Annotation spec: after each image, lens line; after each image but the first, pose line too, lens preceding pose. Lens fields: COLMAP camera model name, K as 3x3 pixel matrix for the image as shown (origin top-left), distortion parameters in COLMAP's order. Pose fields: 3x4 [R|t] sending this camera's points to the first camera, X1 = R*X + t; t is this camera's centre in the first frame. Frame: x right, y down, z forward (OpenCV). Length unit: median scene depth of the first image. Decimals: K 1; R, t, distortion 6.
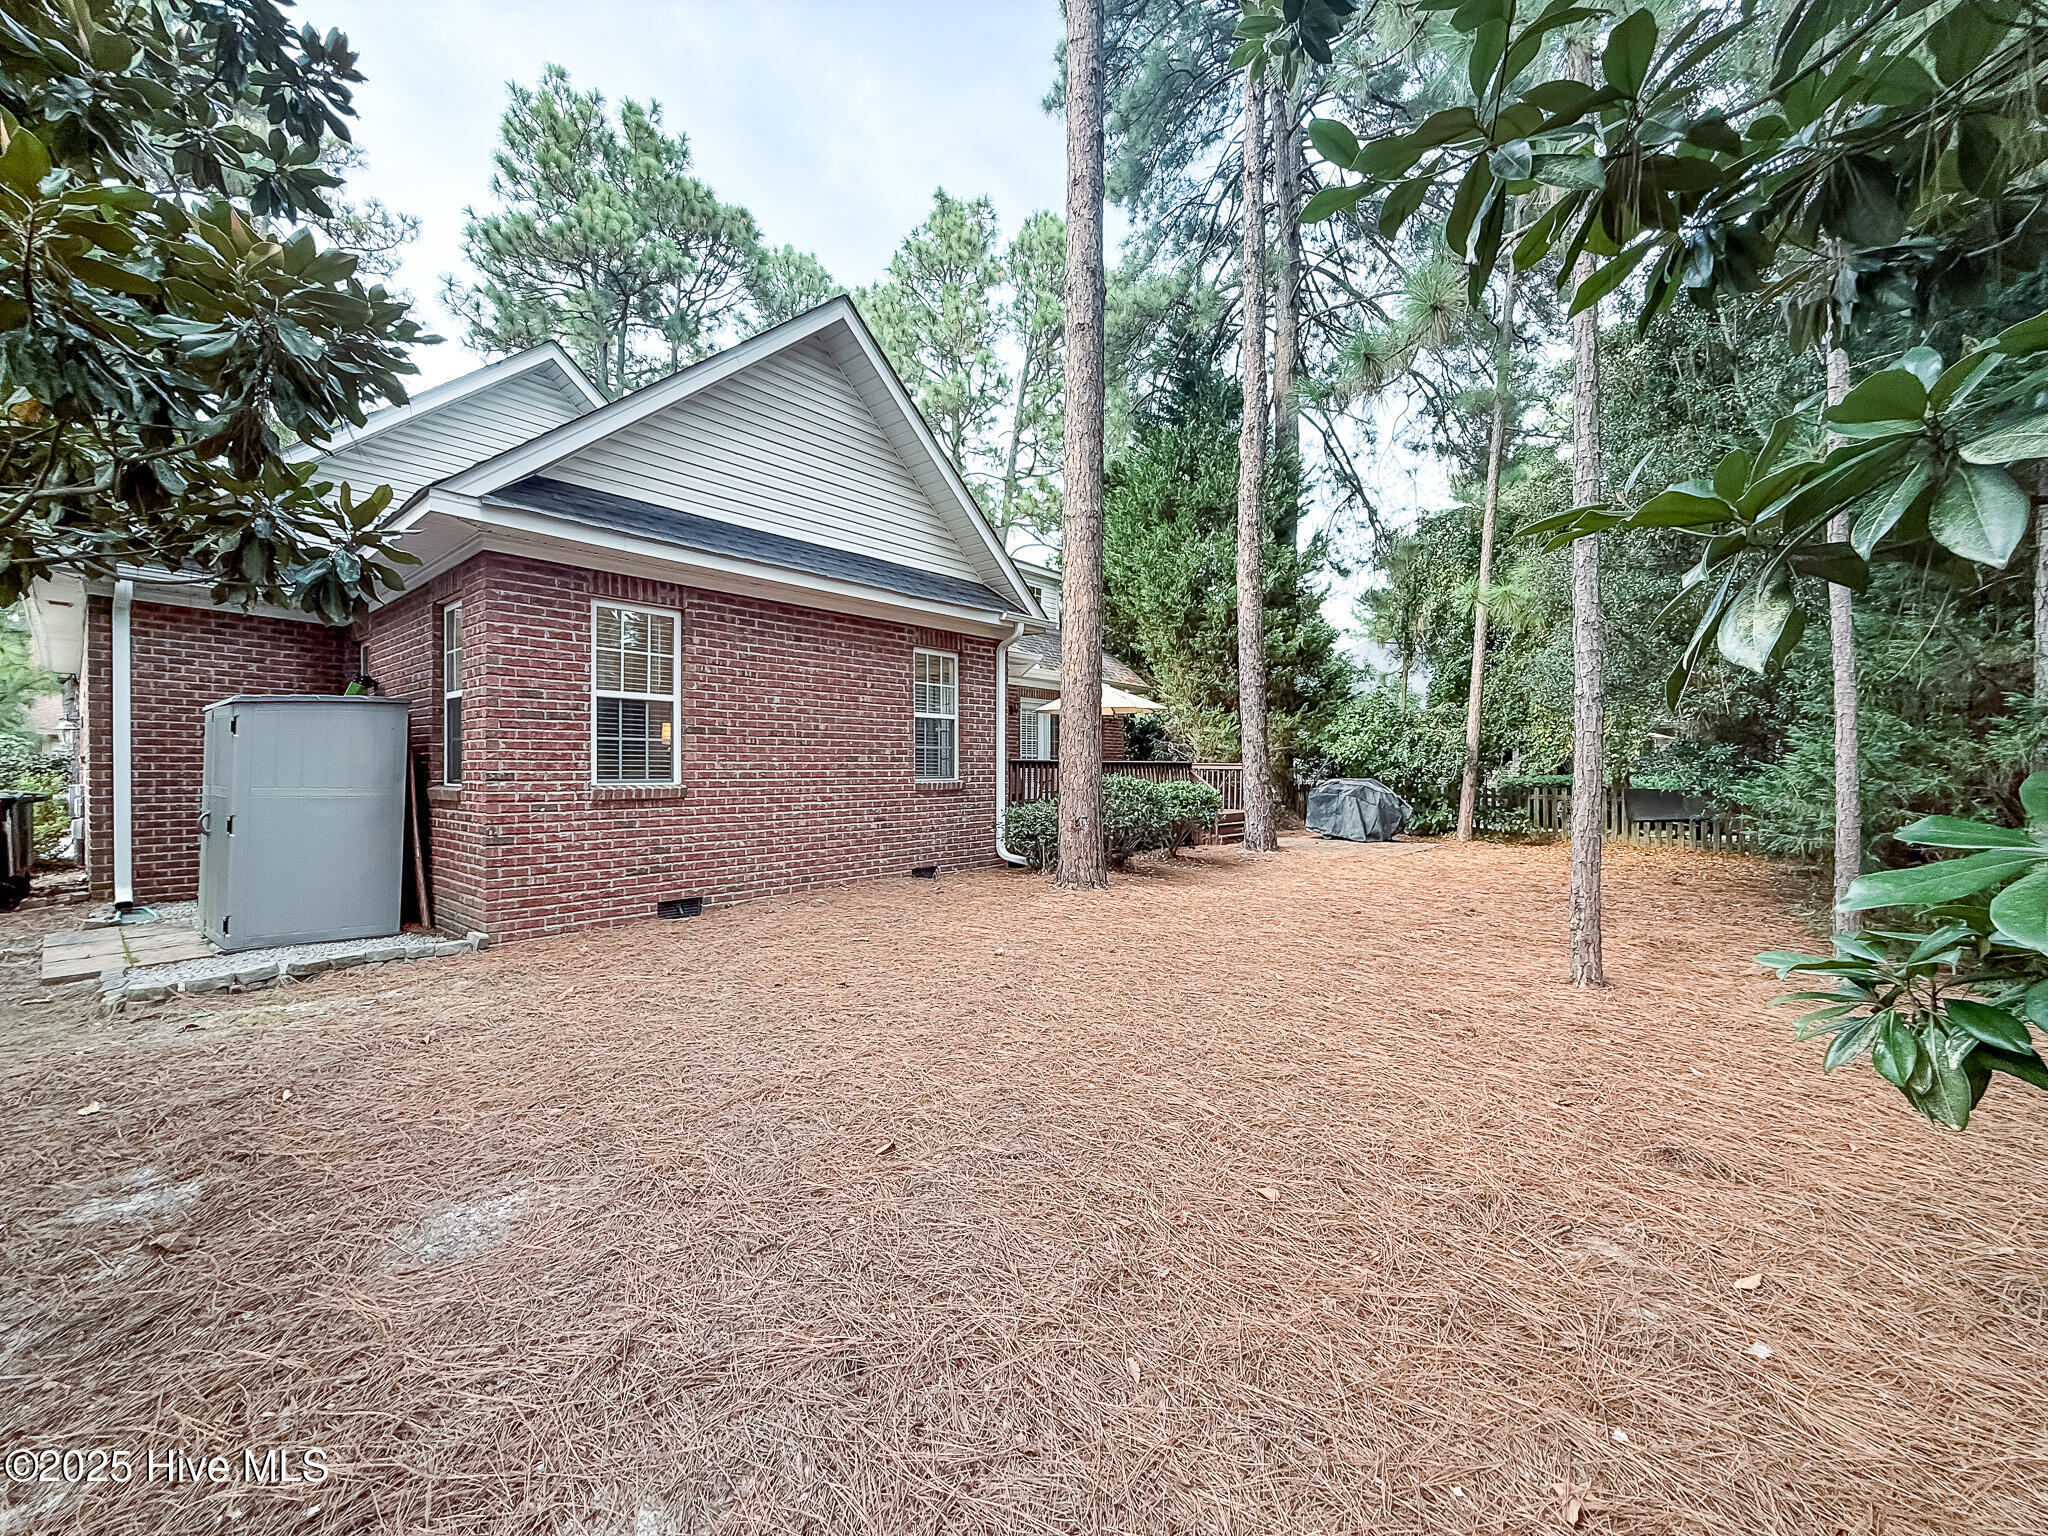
lens RADIAL K [[827.0, 0, 1016.0], [0, 827.0, 765.5], [0, 0, 1]] dist [-0.001608, -0.000088]
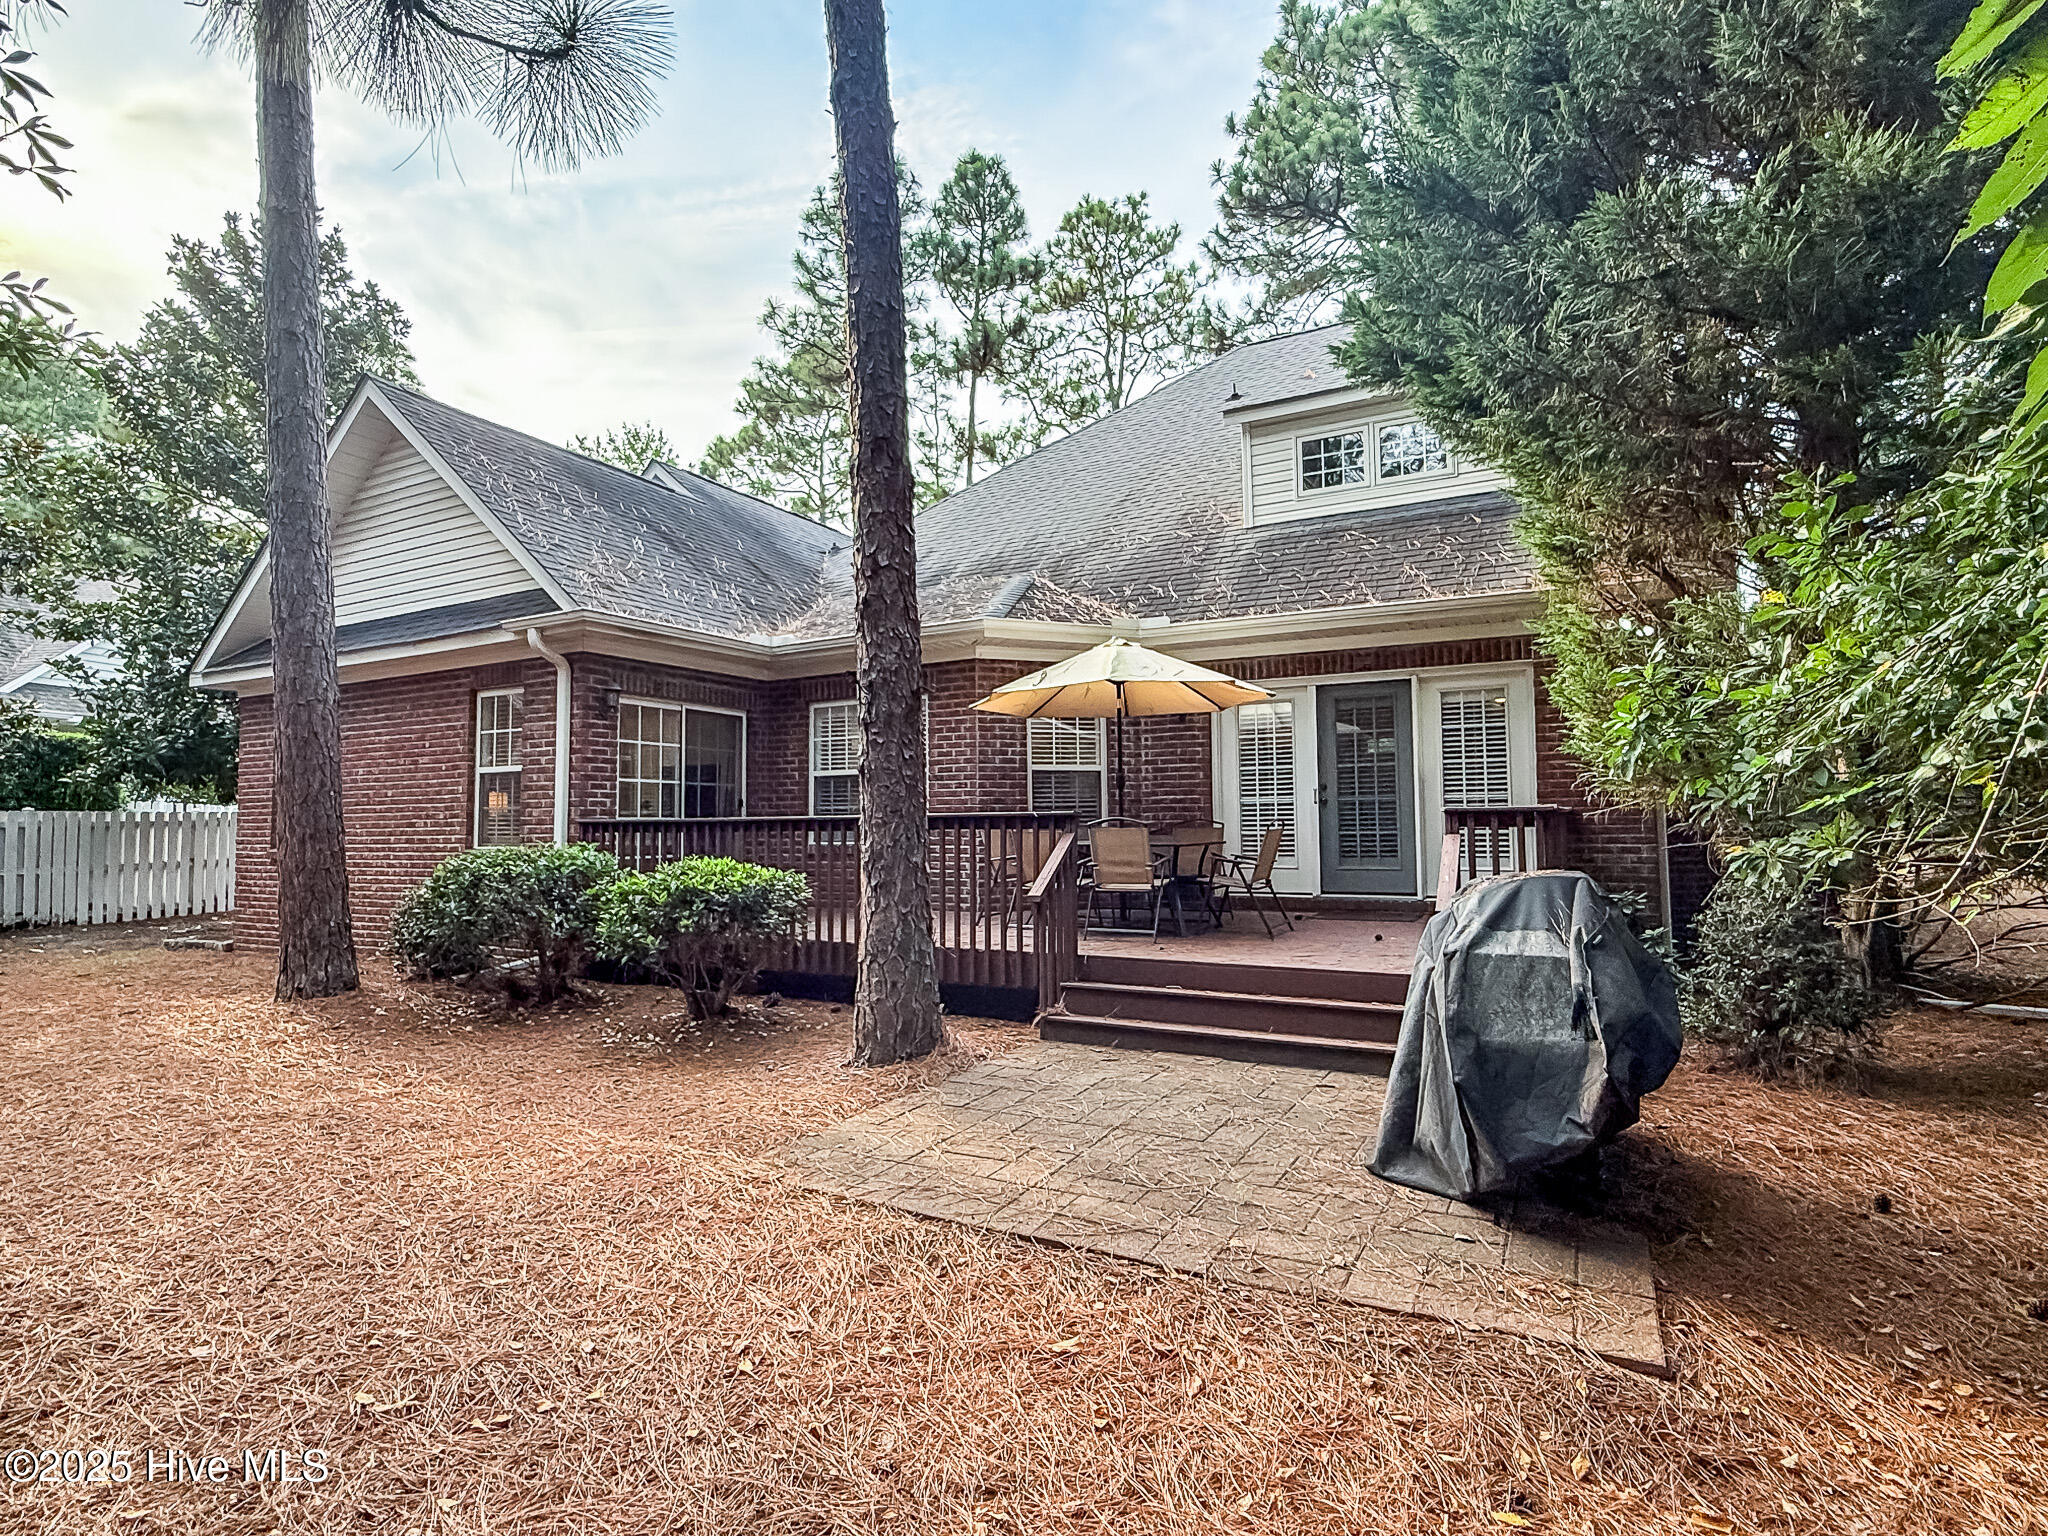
lens RADIAL K [[1054.6, 0, 1020.7], [0, 1054.6, 767.6], [0, 0, 1]] dist [0.004773, -0.001836]
pose [[0.199249, -0.057372, -0.978268, 1.284957], [0.011402, 0.998353, -0.056228, 0.002839], [0.979883, 0.000049, 0.199575, 1.632561]]
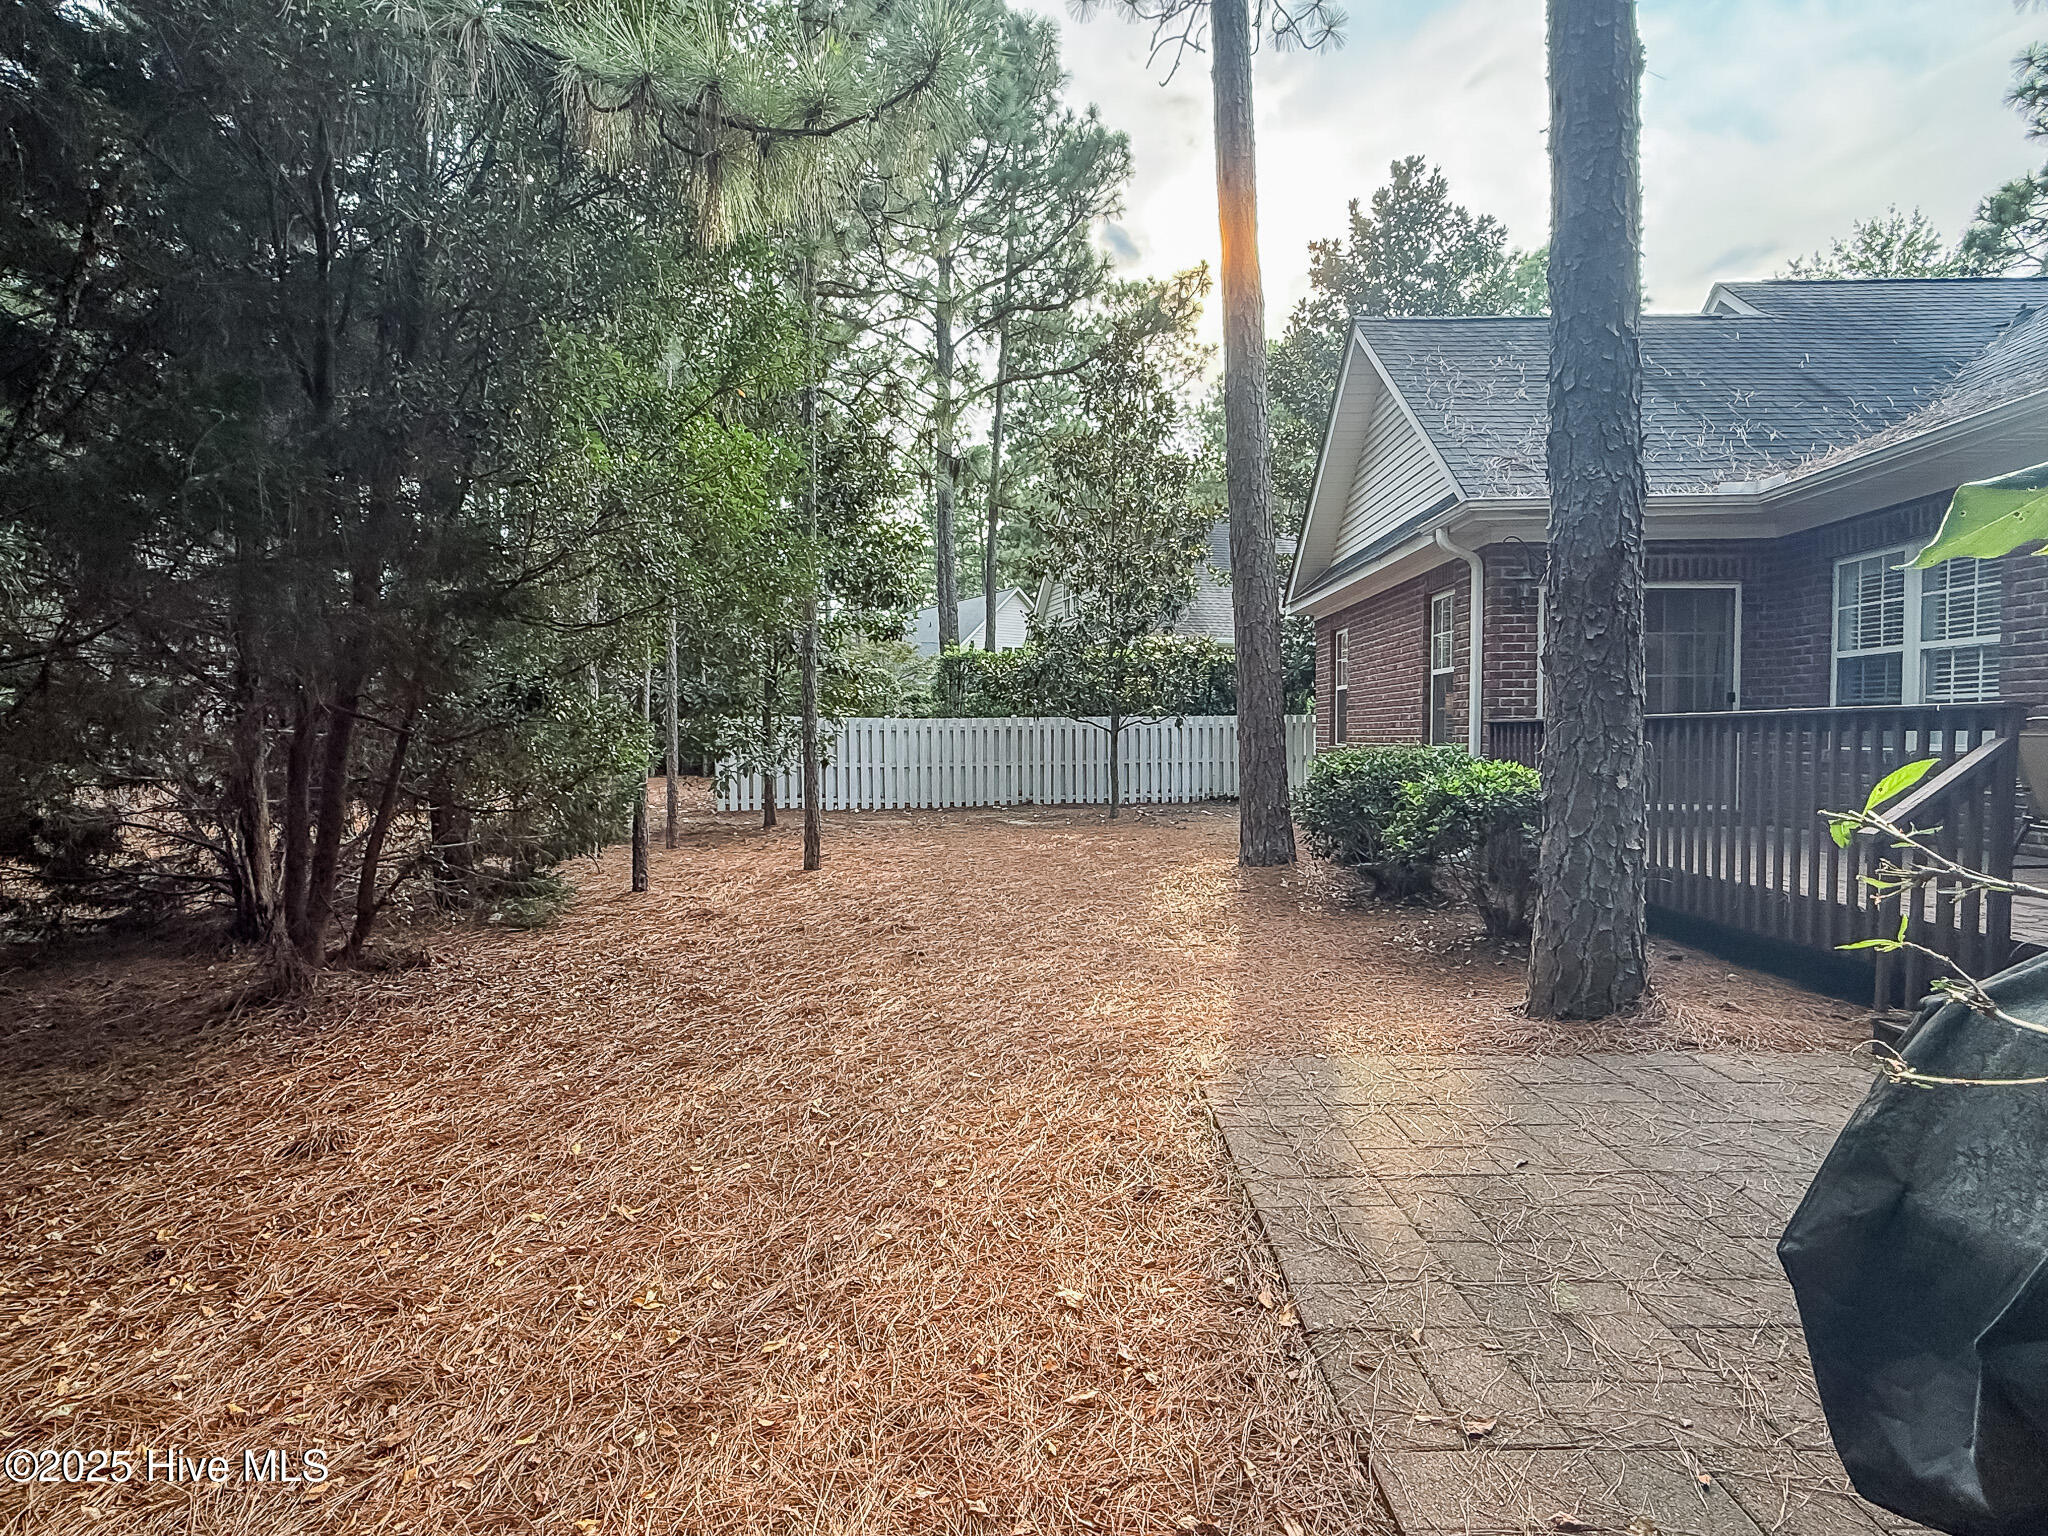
lens RADIAL K [[1054.6, 0, 1038.9], [0, 1054.6, 774.6], [0, 0, 1]] dist [0.004773, -0.001836]
pose [[-0.778840, 0.029068, -0.626549, 1.128281], [0.008409, 0.999320, 0.035909, 0.003722], [0.627166, 0.022699, -0.778555, 1.982093]]
